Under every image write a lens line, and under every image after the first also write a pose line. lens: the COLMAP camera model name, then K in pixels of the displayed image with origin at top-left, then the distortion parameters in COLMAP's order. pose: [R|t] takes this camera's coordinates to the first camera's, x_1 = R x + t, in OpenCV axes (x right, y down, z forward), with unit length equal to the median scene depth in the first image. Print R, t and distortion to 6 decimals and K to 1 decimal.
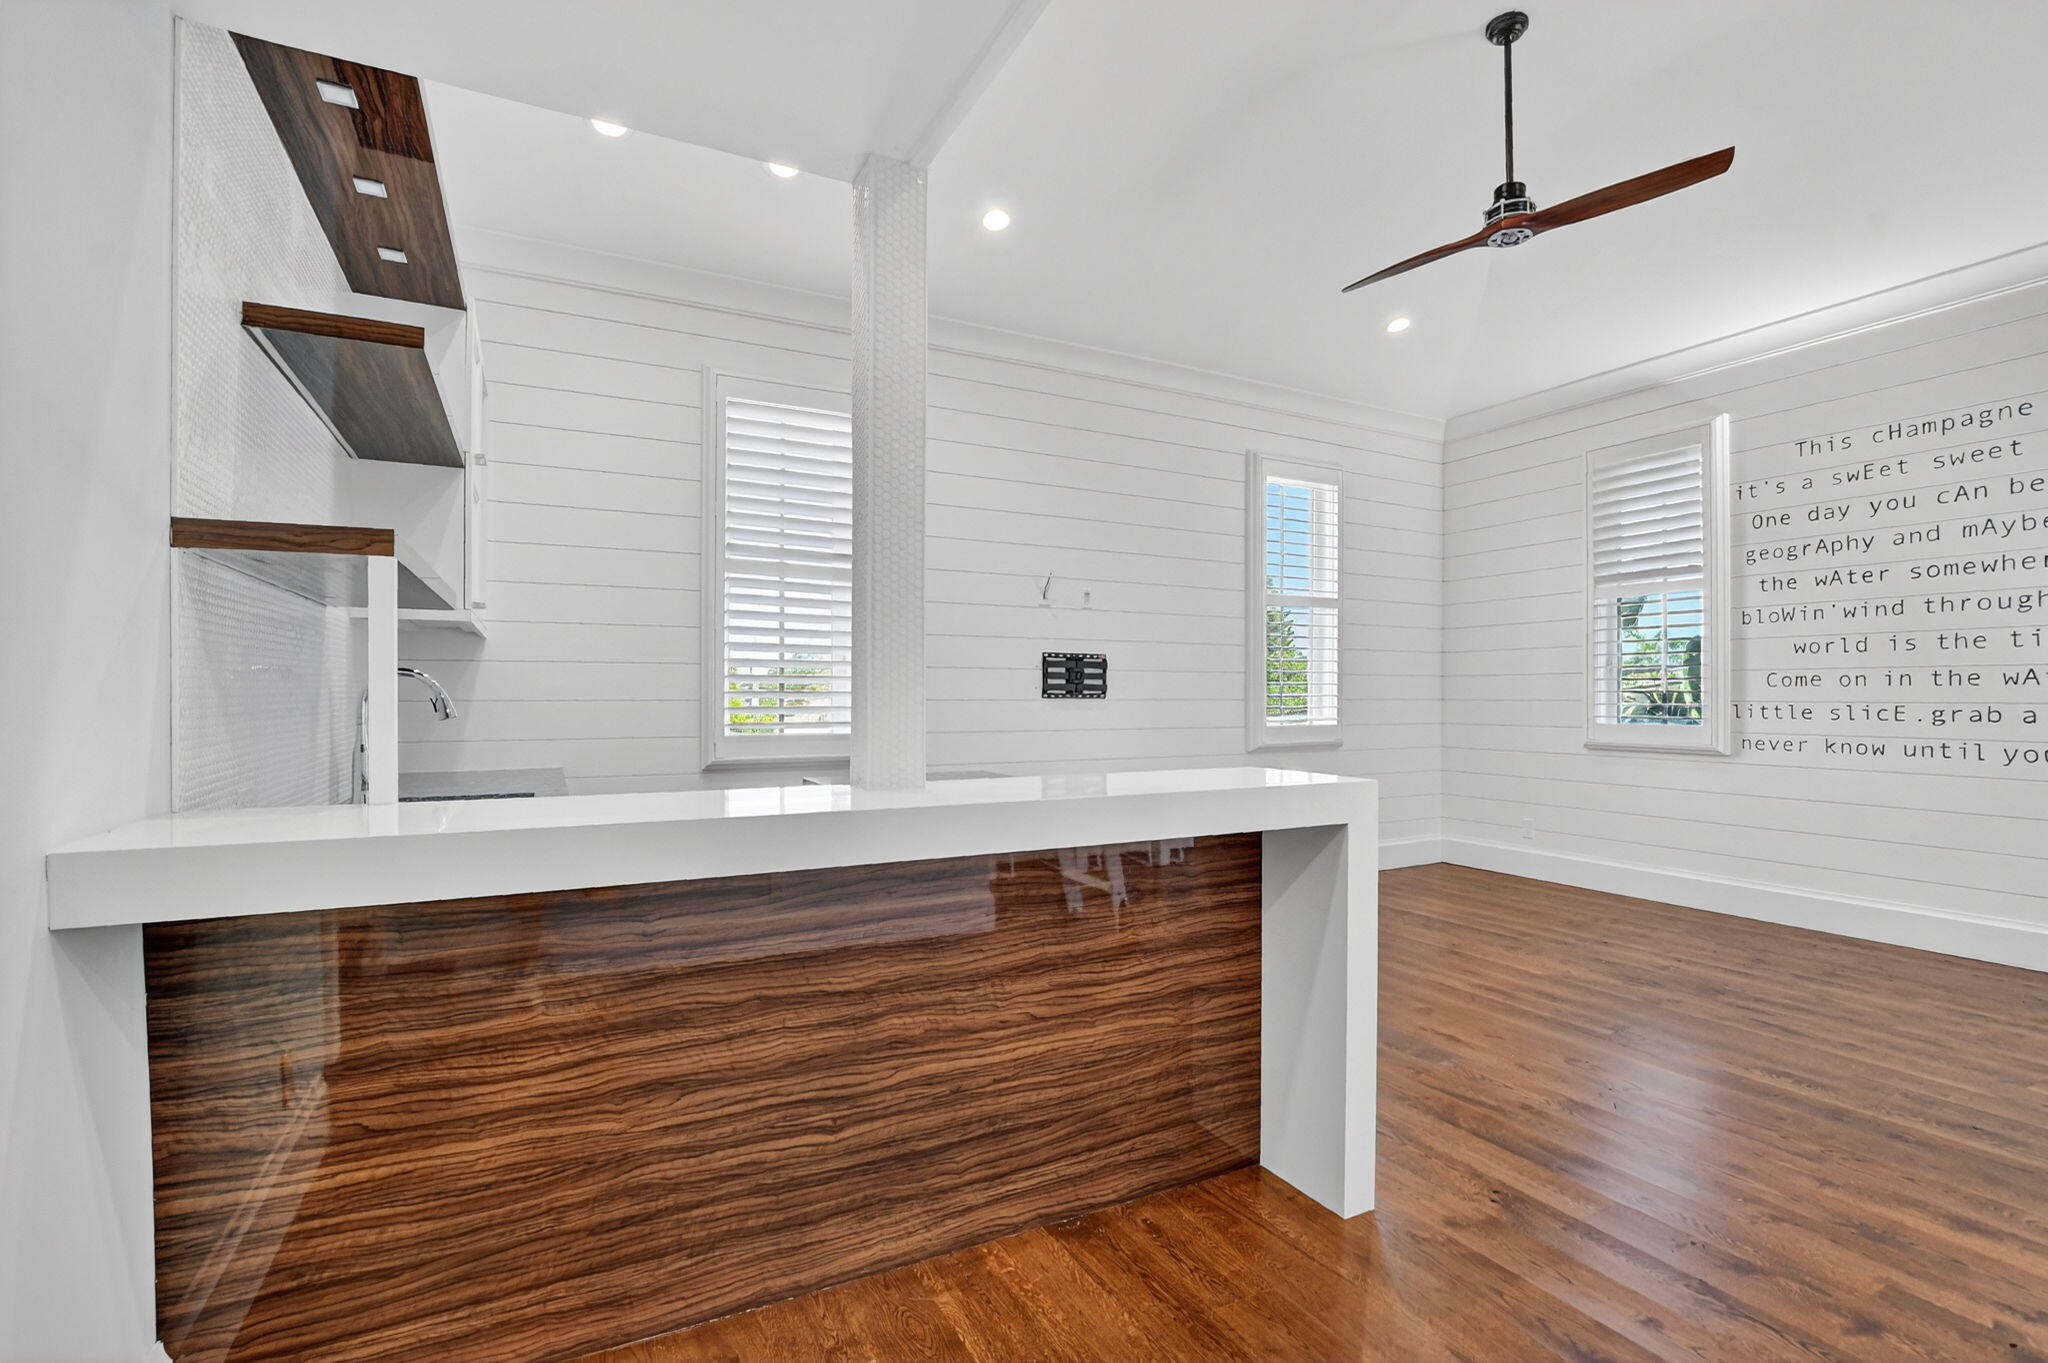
lens RADIAL K [[920.0, 0, 1027.9], [0, 920.0, 673.0], [0, 0, 1]] dist [-0.021142, 0.000285]
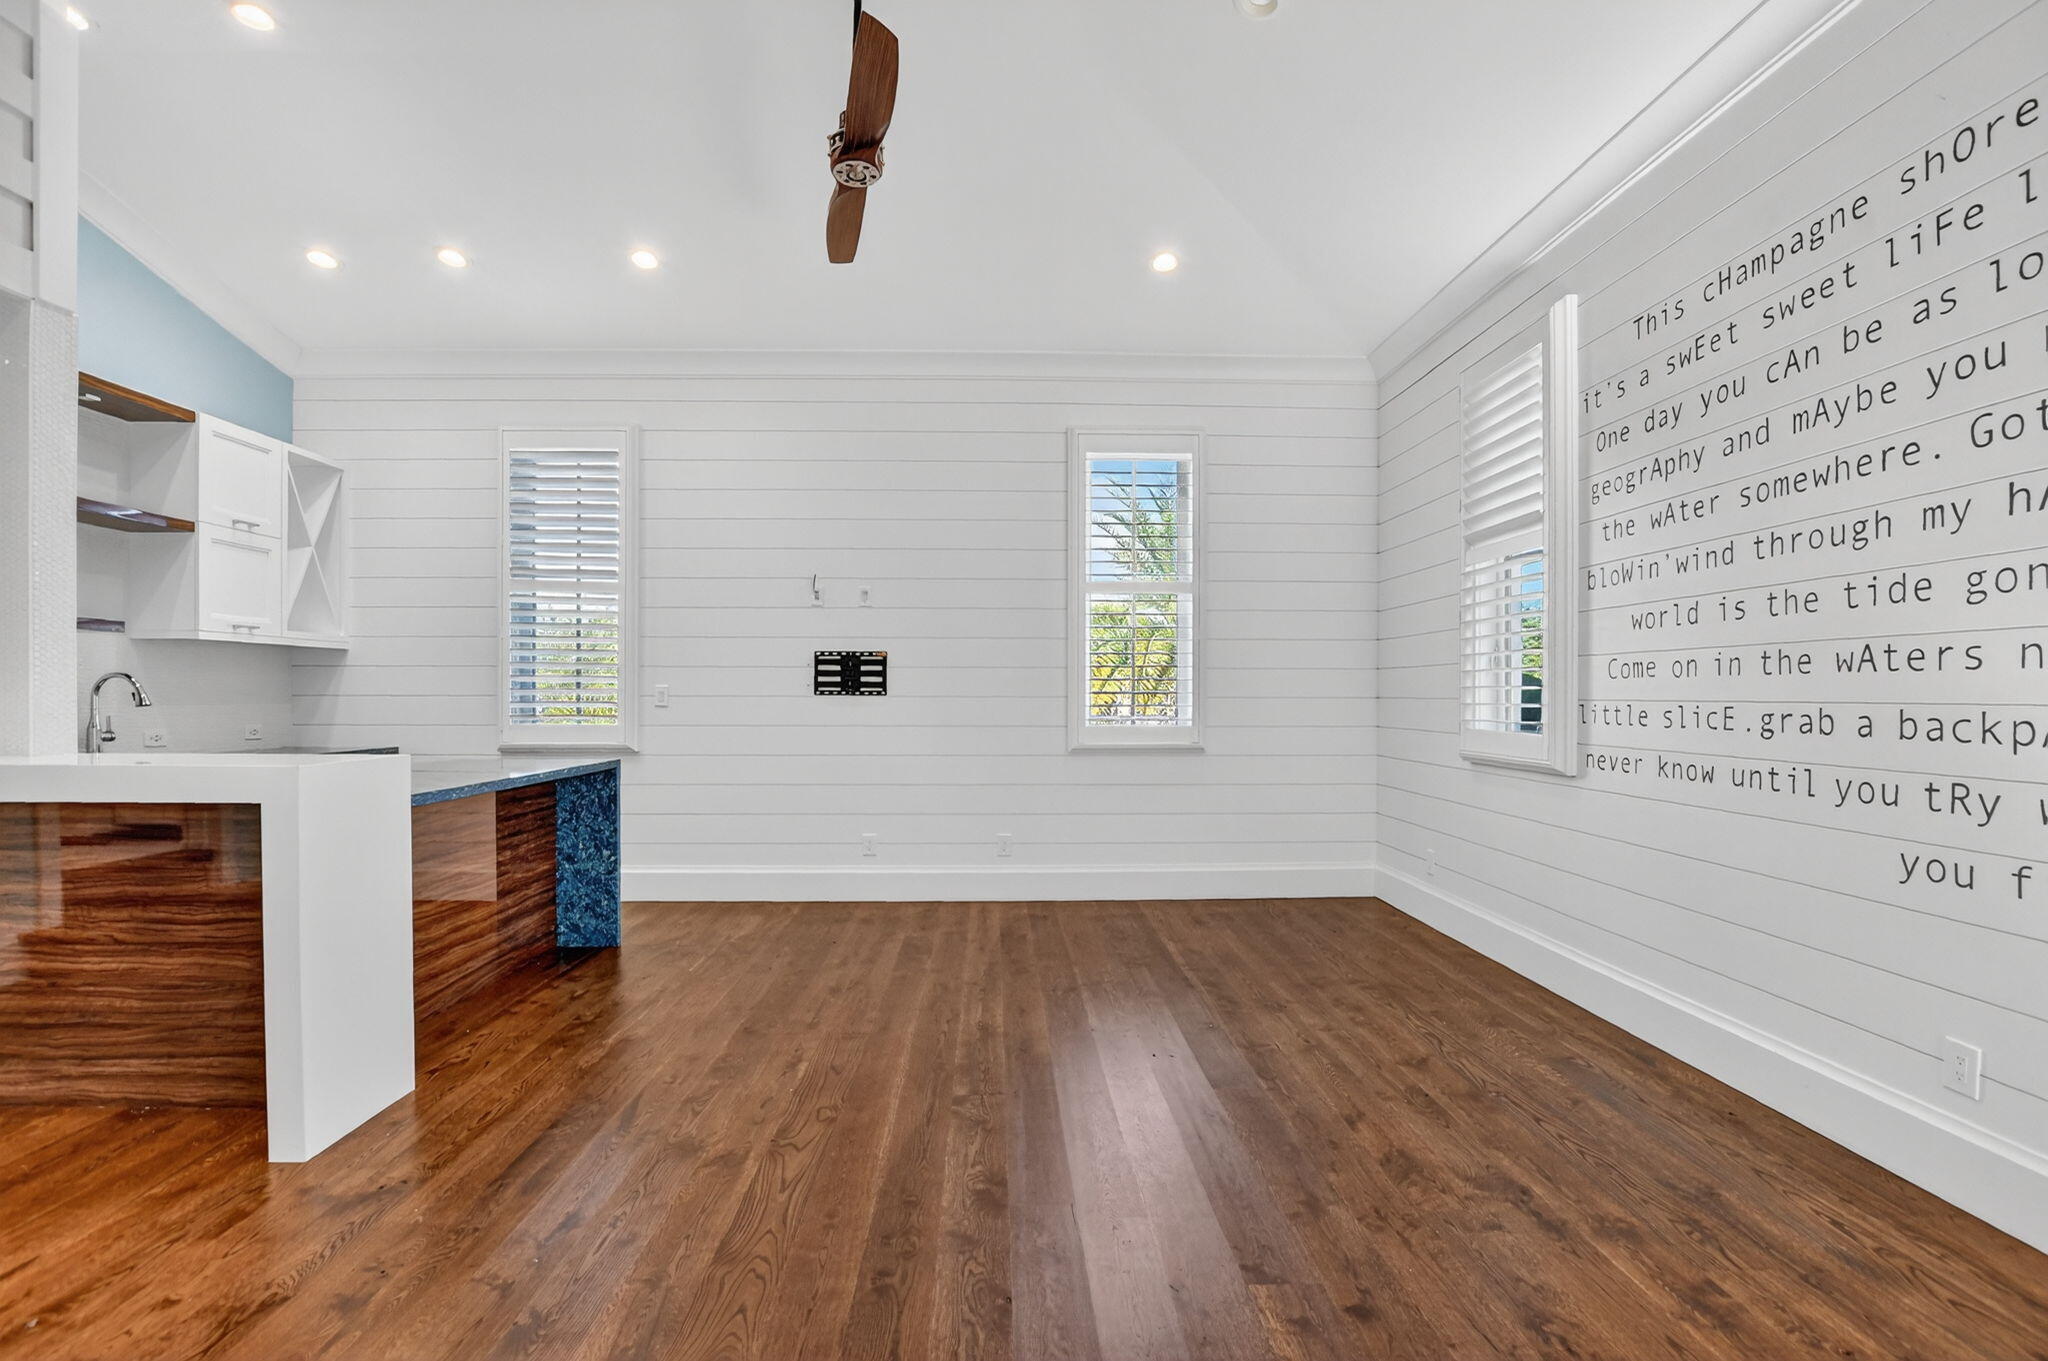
lens RADIAL K [[920.0, 0, 1027.9], [0, 920.0, 672.0], [0, 0, 1]] dist [-0.021142, 0.000285]
pose [[0.899700, -0.010893, -0.436372, 0.774489], [0.009976, 0.999941, -0.004392, 0.009284], [0.436394, -0.000402, 0.899756, 0.195814]]
